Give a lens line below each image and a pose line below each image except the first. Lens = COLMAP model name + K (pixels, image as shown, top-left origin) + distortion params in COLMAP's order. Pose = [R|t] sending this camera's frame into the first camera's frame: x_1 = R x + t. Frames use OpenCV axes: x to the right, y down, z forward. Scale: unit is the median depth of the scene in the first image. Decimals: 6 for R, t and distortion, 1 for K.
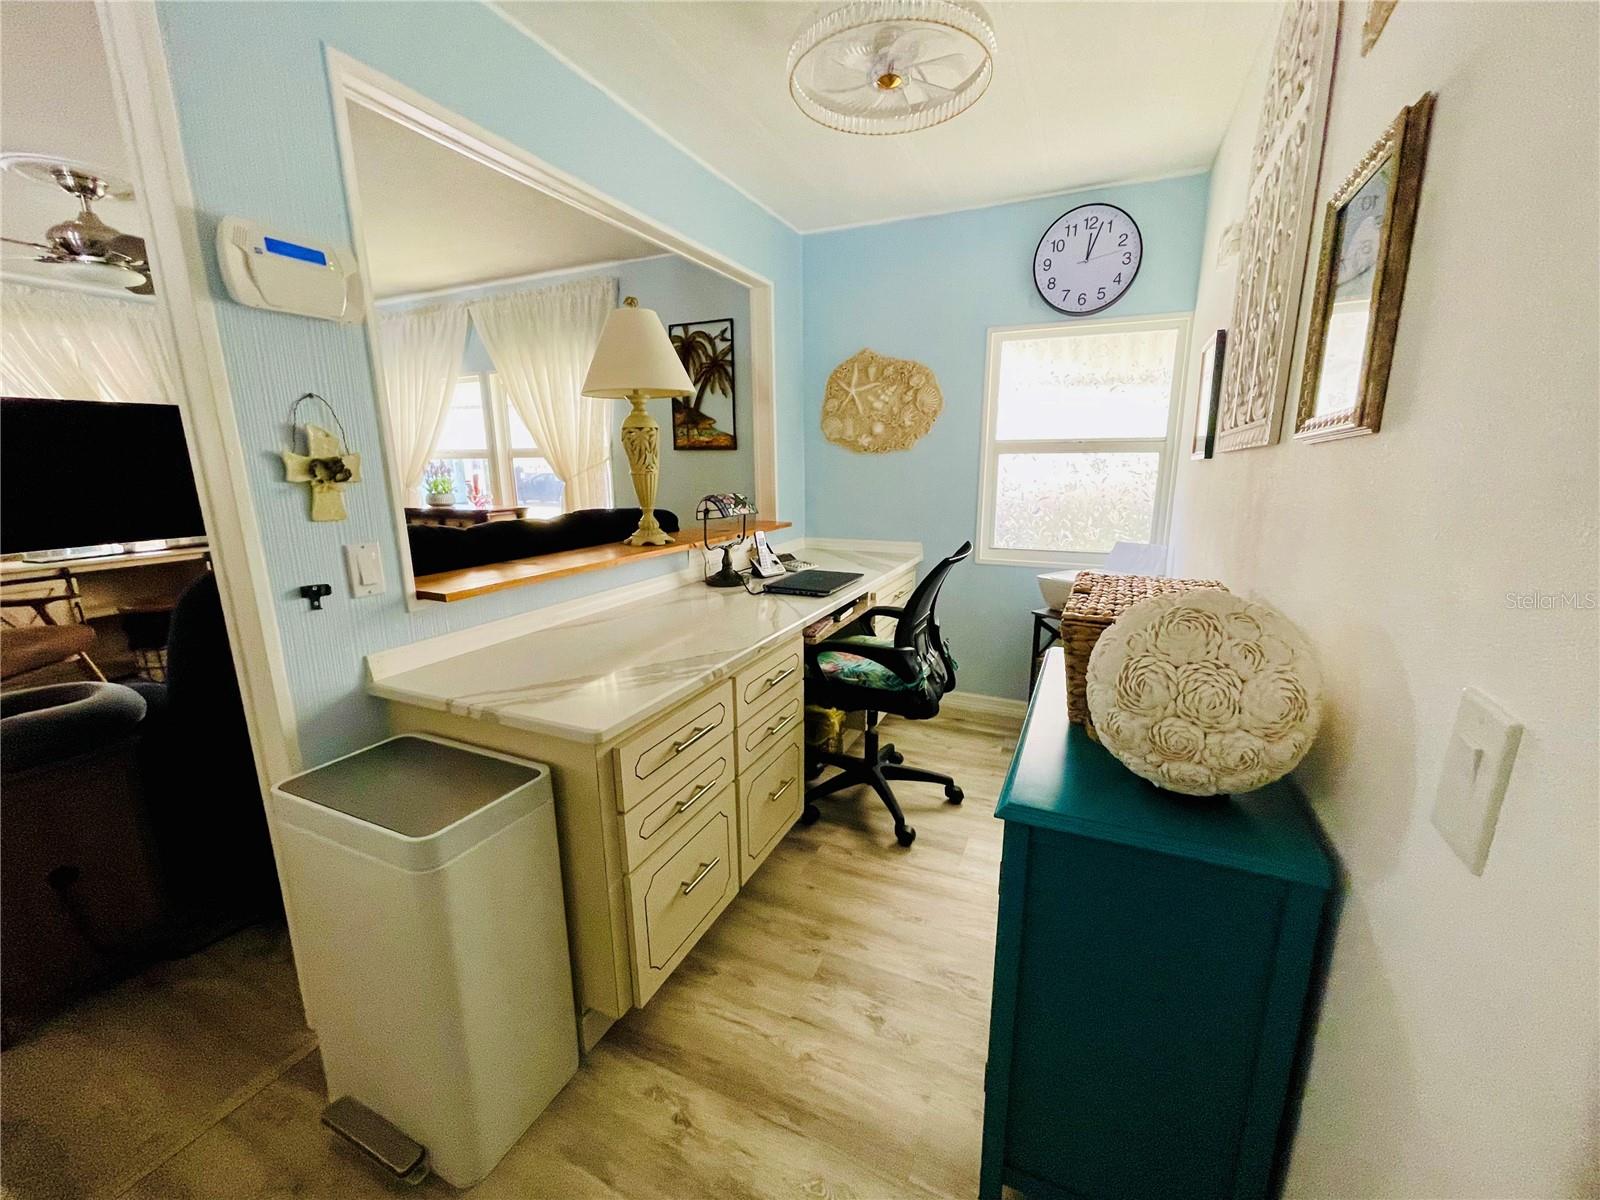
lens RADIAL K [[645.5, 0, 799.1], [0, 645.5, 603.2], [0, 0, 1]] dist [0.001691, -0.001014]
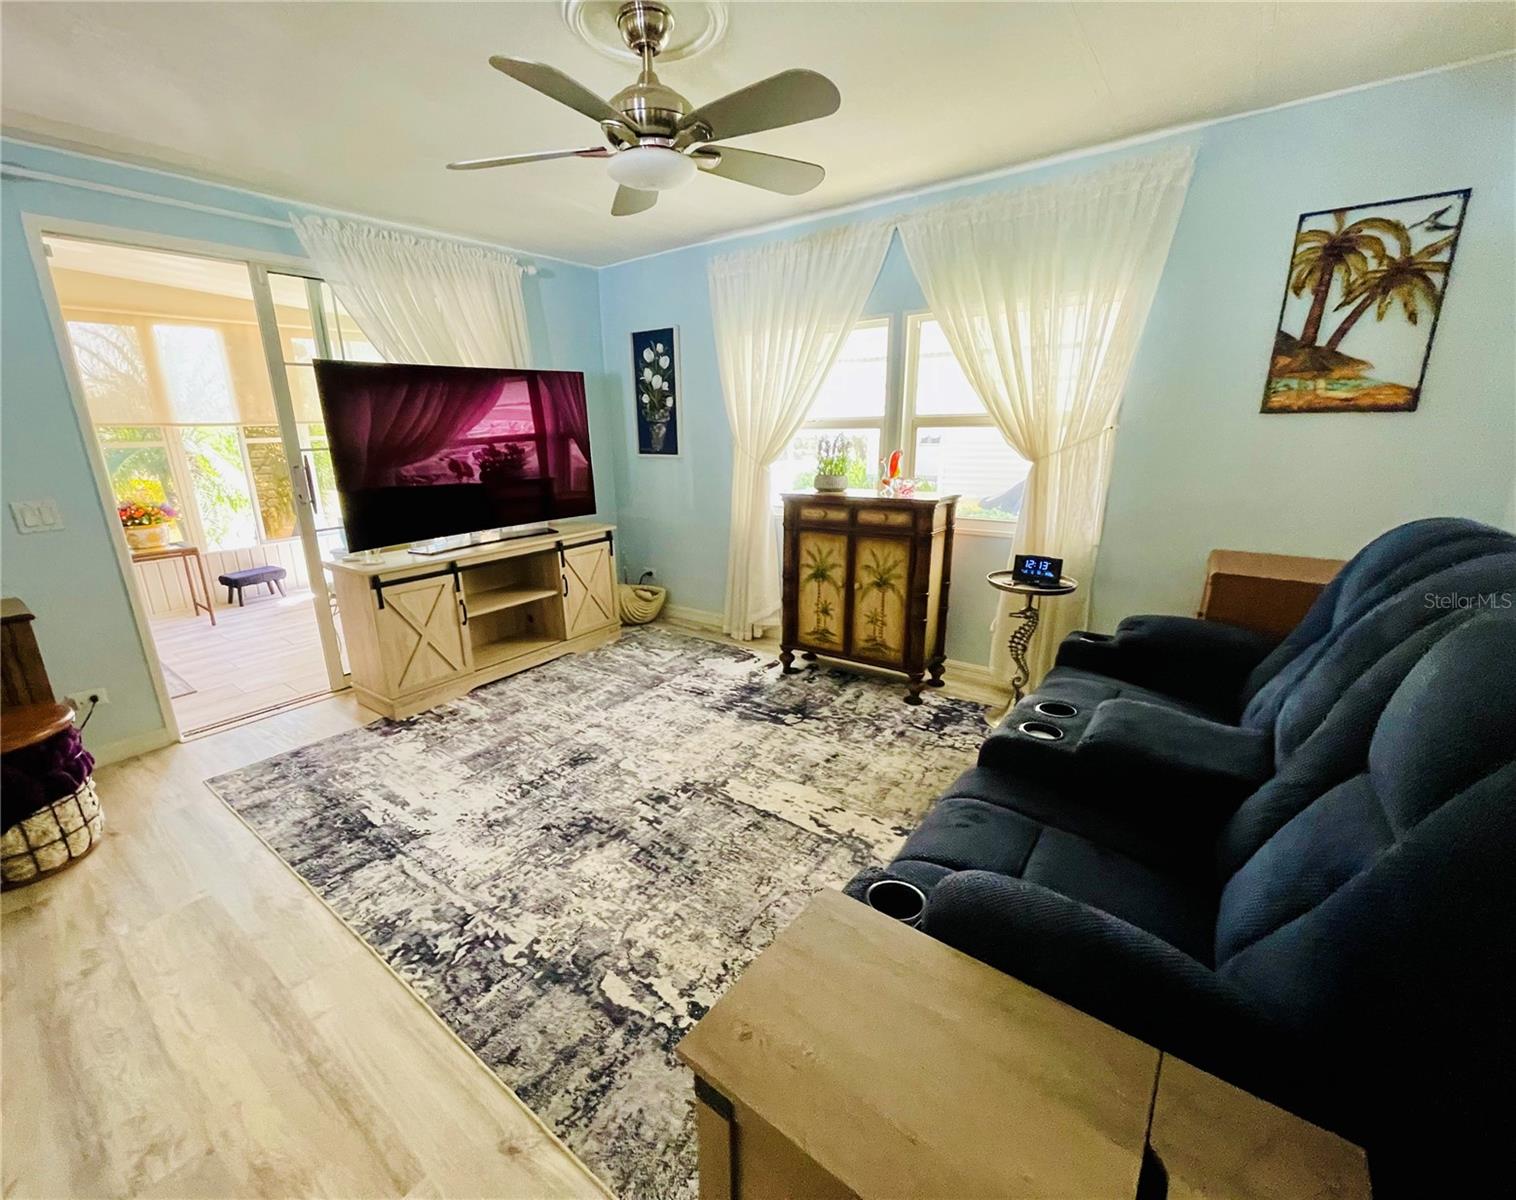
lens RADIAL K [[647.5, 0, 730.2], [0, 647.5, 613.8], [0, 0, 1]] dist [-0.004867, -0.000735]
pose [[0.972836, 0.050417, -0.225938, -0.585625], [-0.034923, 0.996789, 0.072057, -0.062859], [0.228846, -0.062209, 0.971473, 0.227989]]
